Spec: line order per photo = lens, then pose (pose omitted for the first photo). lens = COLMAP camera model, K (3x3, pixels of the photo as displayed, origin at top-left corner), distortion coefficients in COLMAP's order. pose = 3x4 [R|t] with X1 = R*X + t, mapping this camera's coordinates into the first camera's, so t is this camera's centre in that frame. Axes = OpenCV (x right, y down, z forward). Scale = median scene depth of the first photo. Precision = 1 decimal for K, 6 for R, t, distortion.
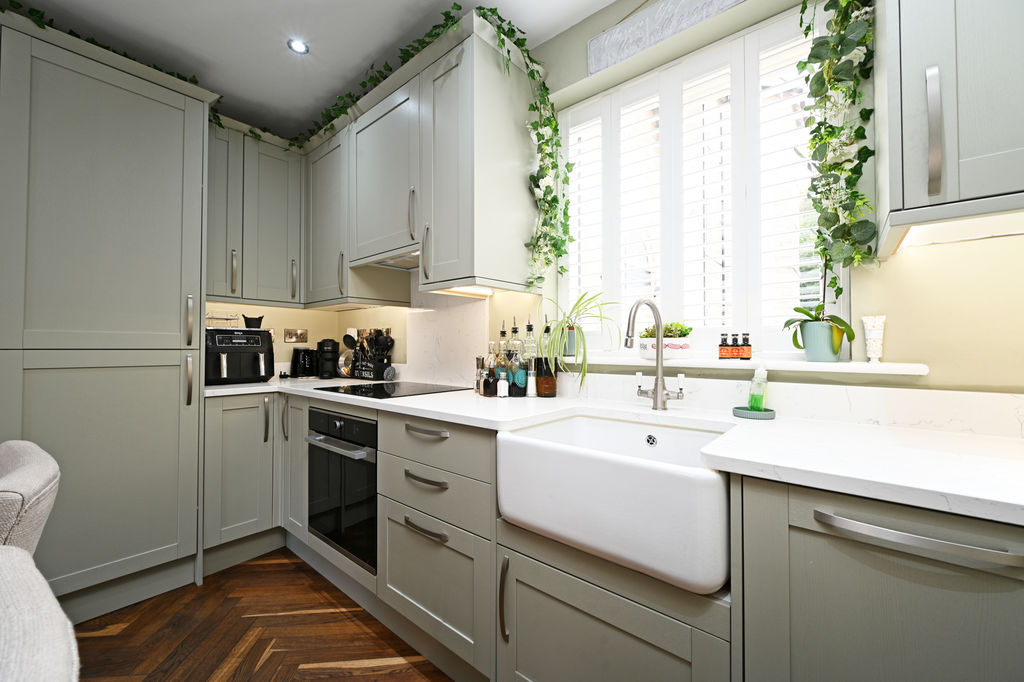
lens RADIAL K [[401.4, 0, 510.5], [0, 401.4, 338.9], [0, 0, 1]] dist [0.000011, -0.000250]
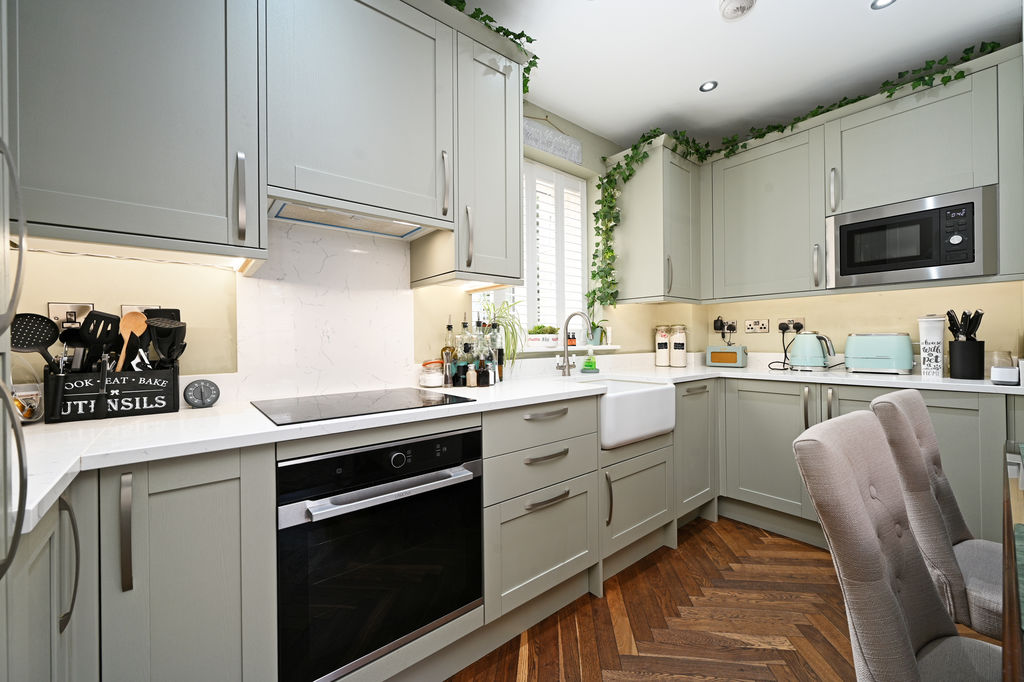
lens RADIAL K [[401.4, 0, 511.3], [0, 401.4, 339.1], [0, 0, 1]] dist [0.000011, -0.000250]
pose [[0.186304, 0.001628, 0.982491, -1.074628], [-0.007070, 0.999975, -0.000317, 0.016225], [-0.982467, -0.006887, 0.186311, 0.713711]]
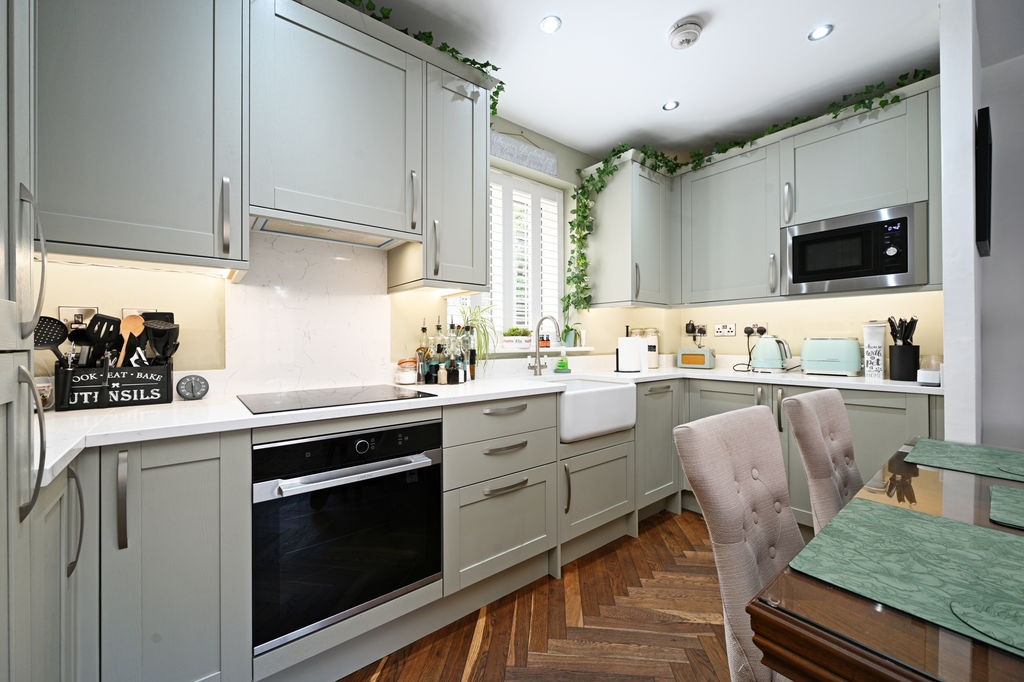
lens RADIAL K [[401.4, 0, 511.1], [0, 401.4, 339.1], [0, 0, 1]] dist [0.000011, -0.000250]
pose [[0.193557, 0.005137, 0.981076, -1.146554], [-0.013886, 0.999900, -0.002496, 0.012971], [-0.980991, -0.013140, 0.193609, 0.599111]]
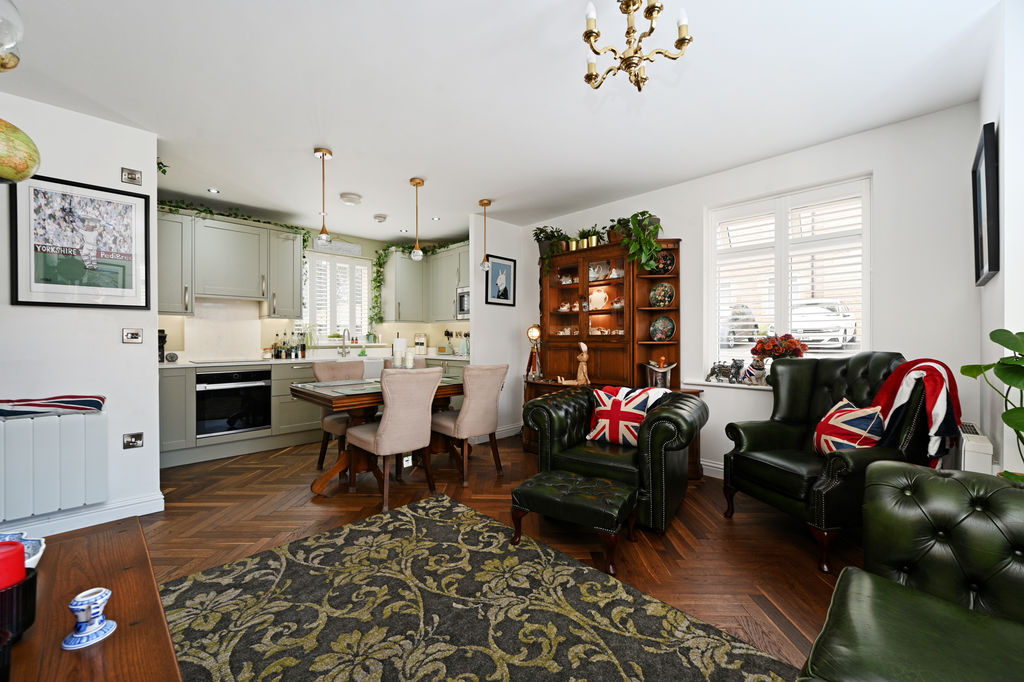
lens RADIAL K [[401.4, 0, 511.3], [0, 401.4, 340.6], [0, 0, 1]] dist [0.000011, -0.000250]
pose [[0.092517, -0.001437, 0.995710, -2.552727], [-0.017083, 0.999849, 0.003030, -0.012596], [-0.995565, -0.017290, 0.092478, -0.723822]]
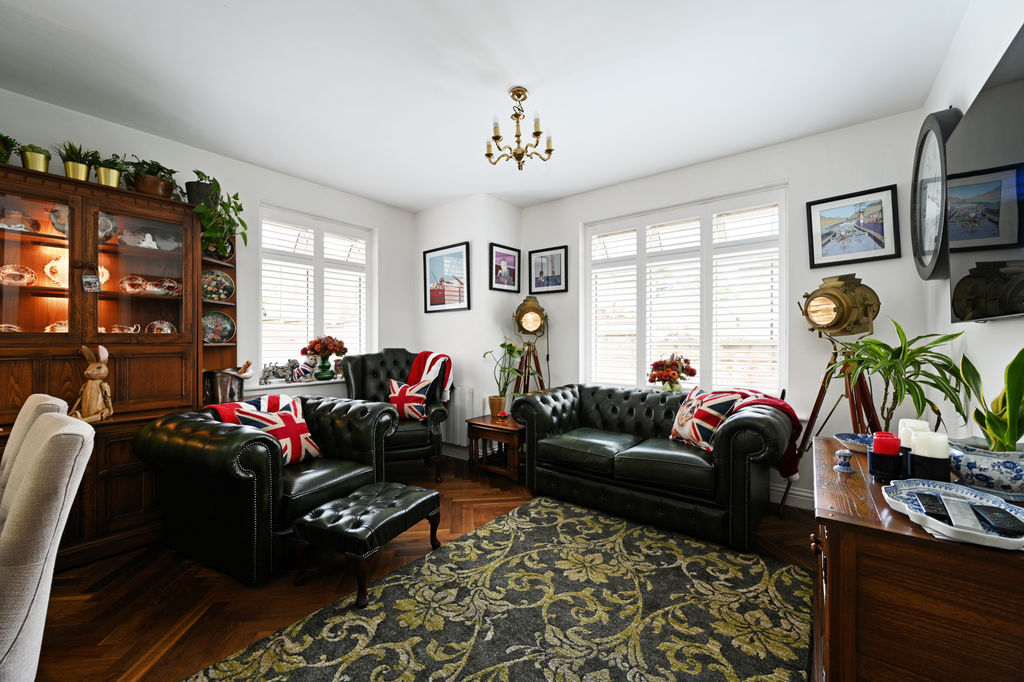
lens RADIAL K [[401.4, 0, 510.8], [0, 401.4, 340.6], [0, 0, 1]] dist [0.000011, -0.000250]
pose [[-0.999596, 0.002466, -0.028318, -1.611248], [0.002962, 0.999842, -0.017508, 0.007171], [0.028271, -0.017585, -0.999446, 0.383082]]
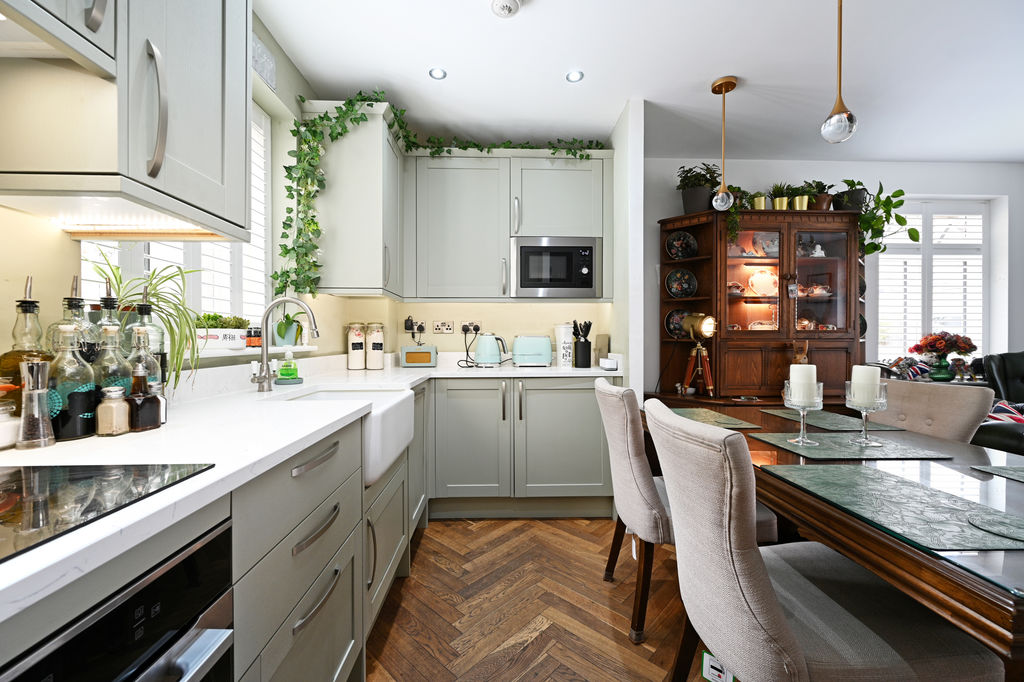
lens RADIAL K [[401.4, 0, 510.5], [0, 401.4, 339.9], [0, 0, 1]] dist [0.000011, -0.000250]
pose [[-0.666225, -0.001430, 0.745749, -0.760168], [-0.012011, 0.999889, -0.008813, 0.022863], [-0.745654, -0.014829, -0.666168, 0.975935]]
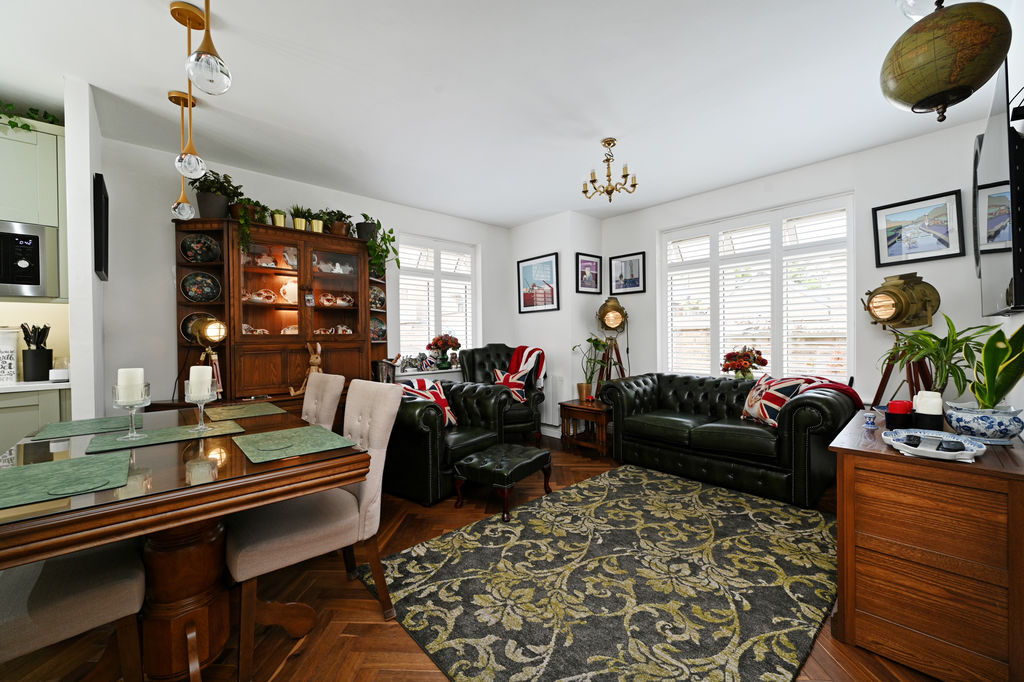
lens RADIAL K [[401.4, 0, 510.6], [0, 401.4, 340.1], [0, 0, 1]] dist [0.000011, -0.000250]
pose [[-0.990424, 0.013502, 0.137396, -1.490907], [0.012228, 0.999874, -0.010116, 0.014074], [-0.137515, -0.008339, -0.990465, 0.788695]]
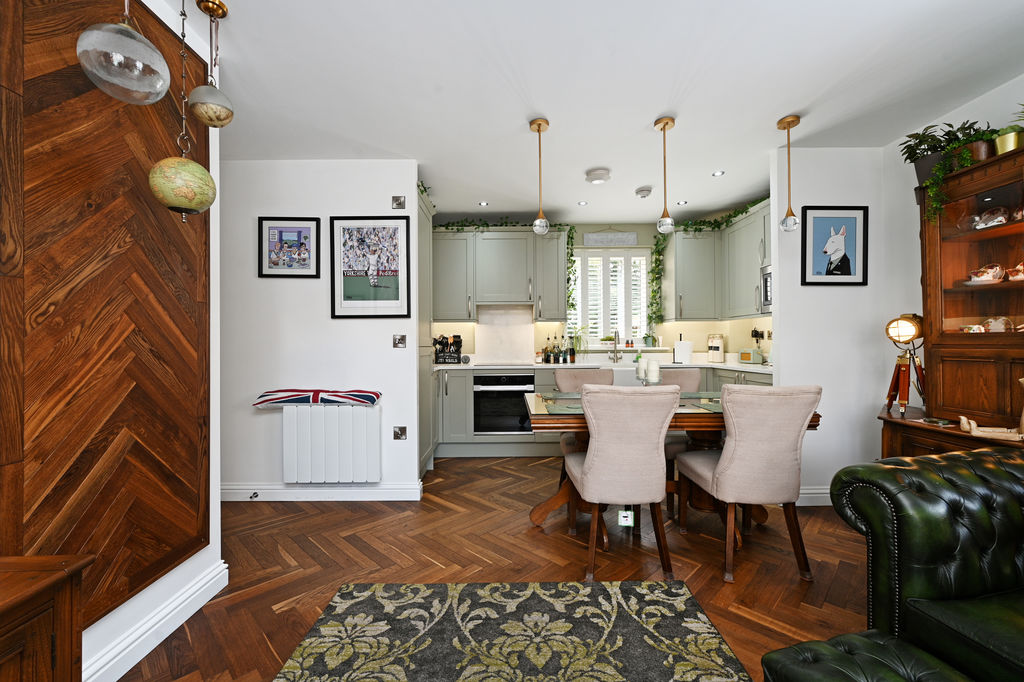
lens RADIAL K [[421.3, 0, 510.8], [0, 421.3, 340.2], [0, 0, 1]] dist [0.000704, -0.001323]
pose [[0.761606, 0.001576, 0.648038, -1.995003], [-0.006342, 0.999967, 0.005022, -0.018011], [-0.648009, -0.007934, 0.761591, -0.855520]]
